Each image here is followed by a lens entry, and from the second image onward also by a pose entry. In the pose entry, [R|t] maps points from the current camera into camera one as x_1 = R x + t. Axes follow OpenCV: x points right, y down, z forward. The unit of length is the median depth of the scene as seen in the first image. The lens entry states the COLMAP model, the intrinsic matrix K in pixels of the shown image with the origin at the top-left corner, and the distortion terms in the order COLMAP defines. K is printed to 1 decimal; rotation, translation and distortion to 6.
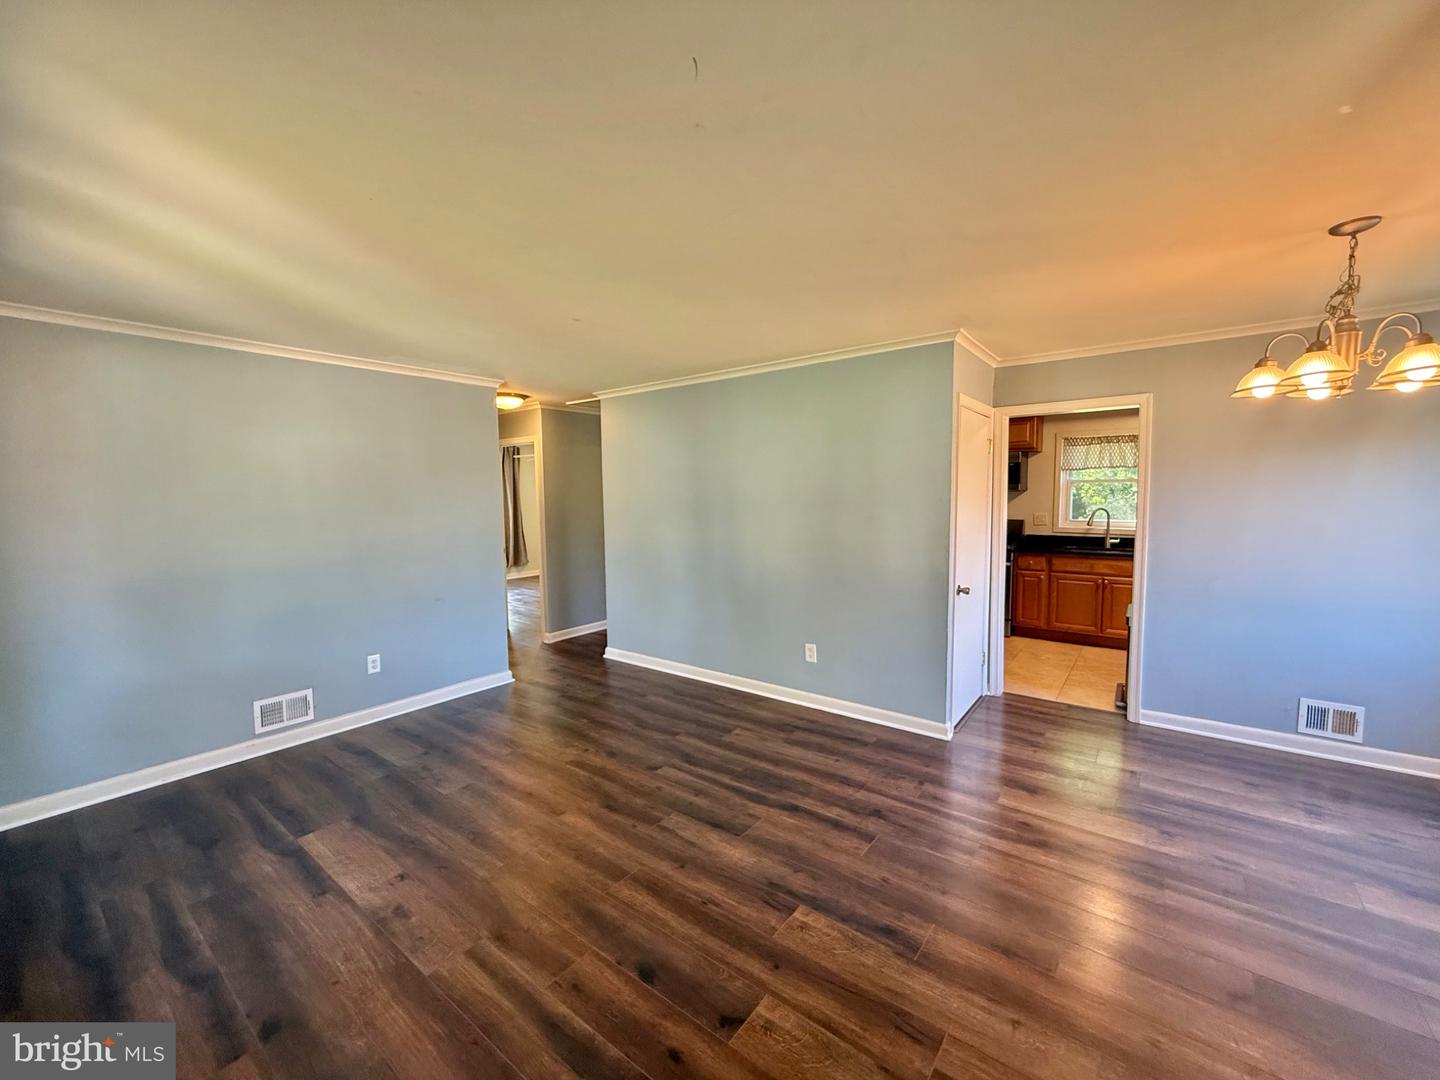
lens RADIAL K [[565.2, 0, 723.6], [0, 565.2, 534.5], [0, 0, 1]] dist [0.001942, 0.000284]
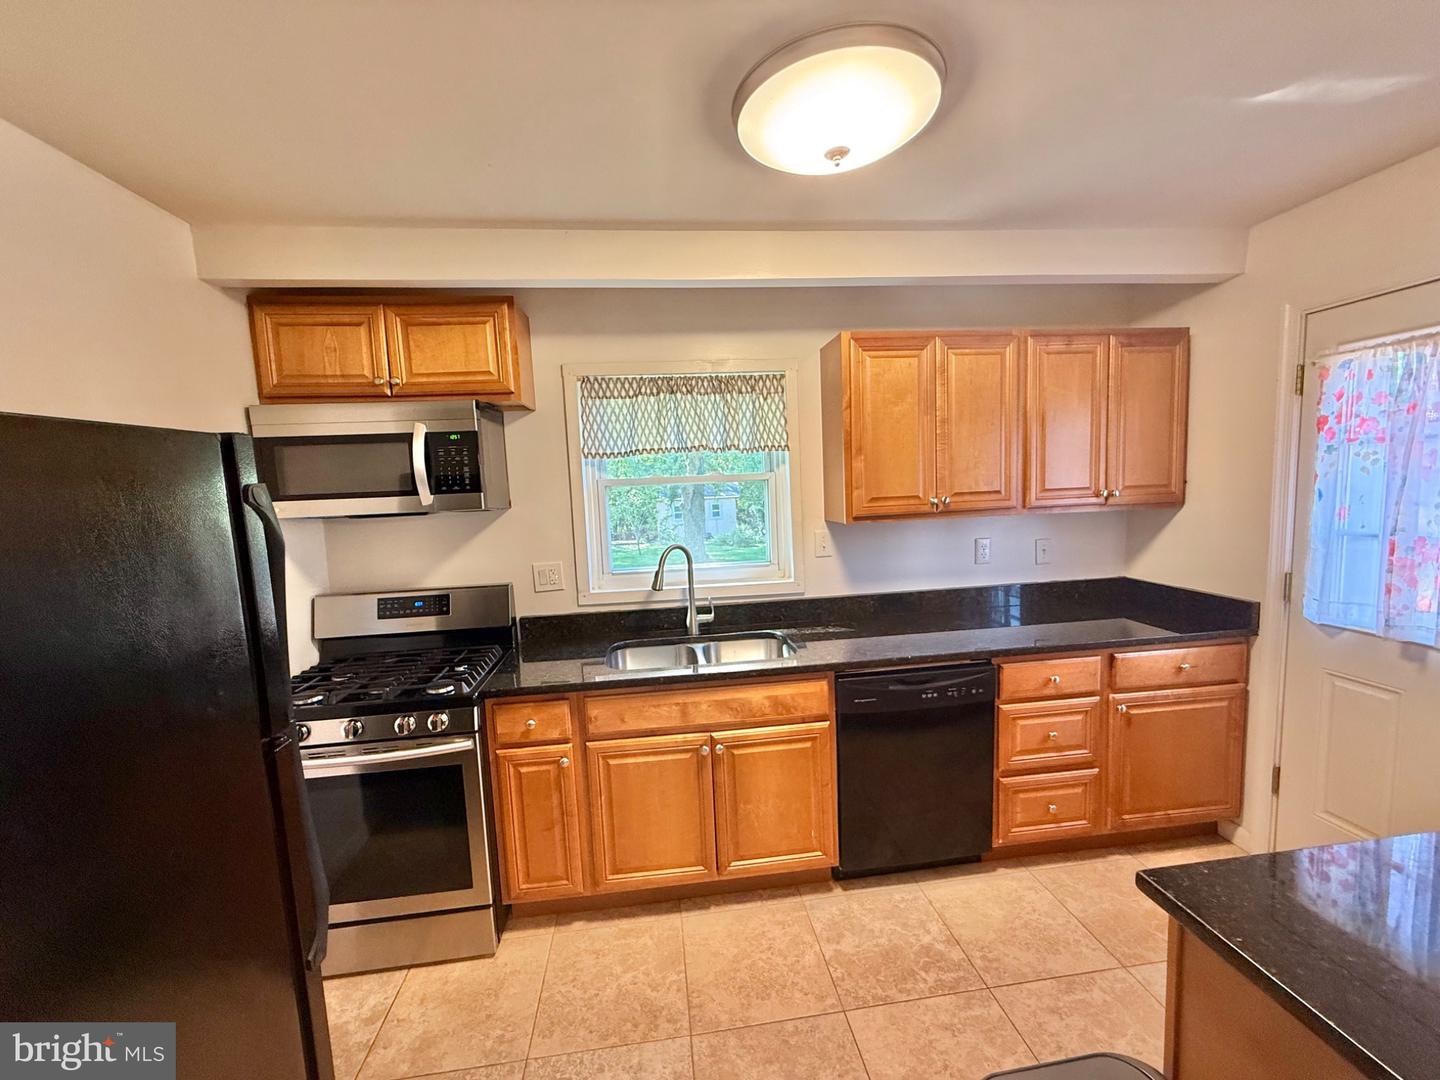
lens RADIAL K [[565.2, 0, 723.6], [0, 565.2, 534.5], [0, 0, 1]] dist [0.001942, 0.000284]
pose [[0.700237, -0.084209, 0.708926, 0.655358], [0.089735, 0.995525, 0.029618, -0.106122], [-0.708248, 0.042876, 0.704661, 1.124412]]
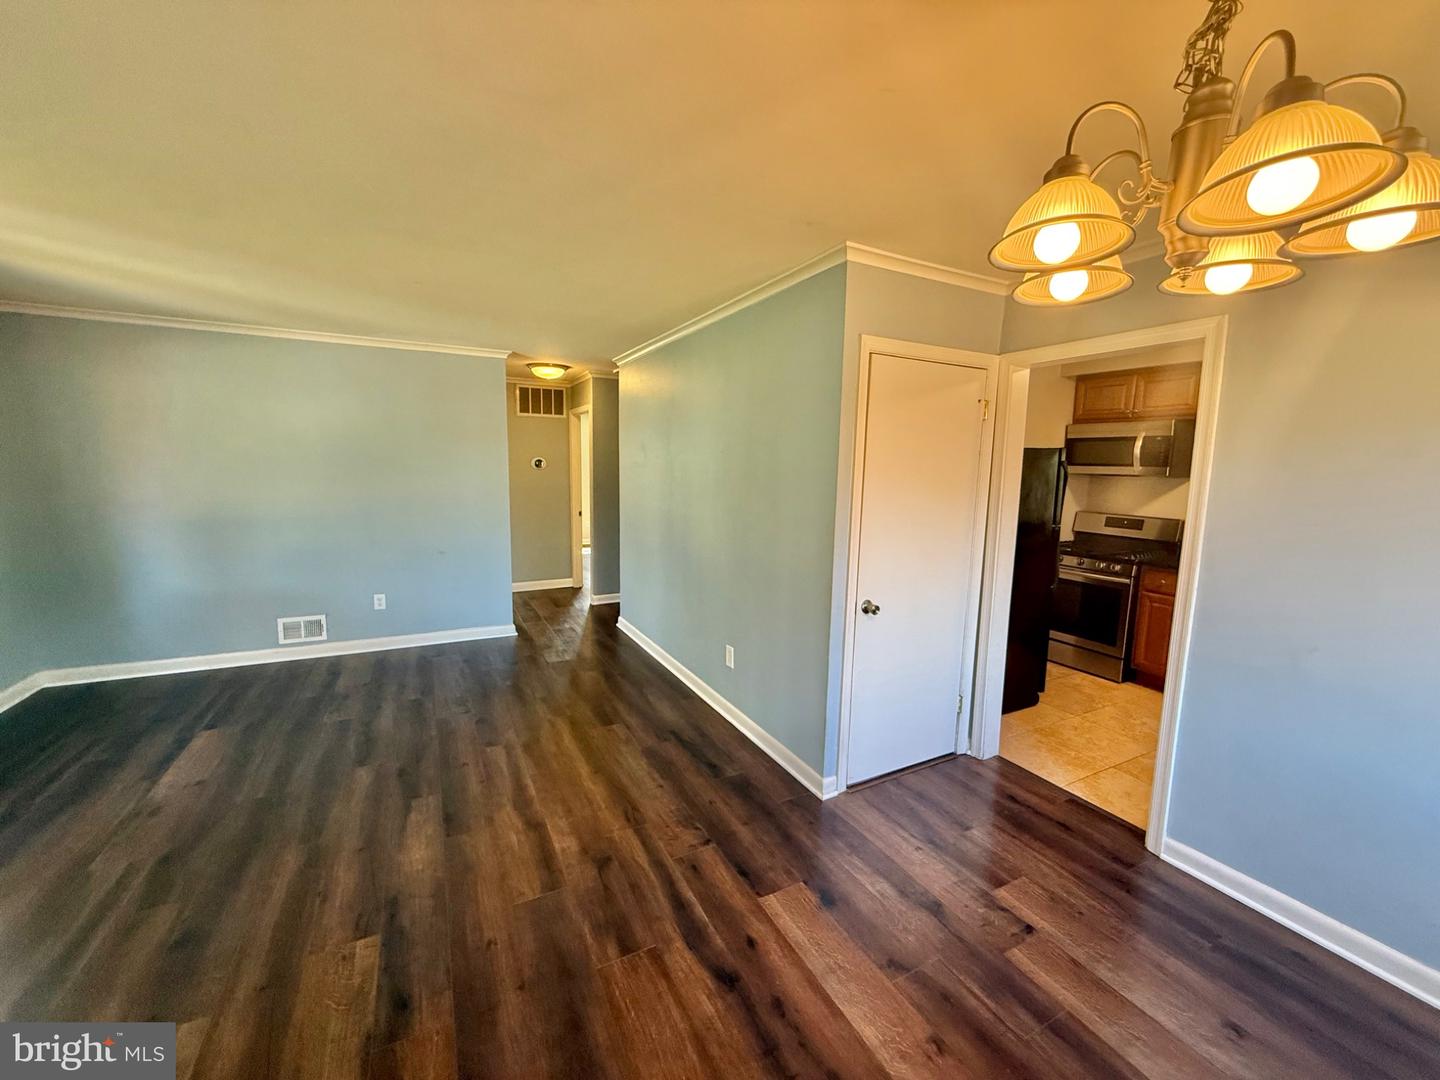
lens RADIAL K [[565.2, 0, 723.6], [0, 565.2, 534.5], [0, 0, 1]] dist [0.001942, 0.000284]
pose [[0.908944, 0.083108, -0.408550, 0.559210], [-0.062956, 0.996054, 0.062555, -0.031224], [0.412137, -0.031139, 0.910590, 0.262418]]
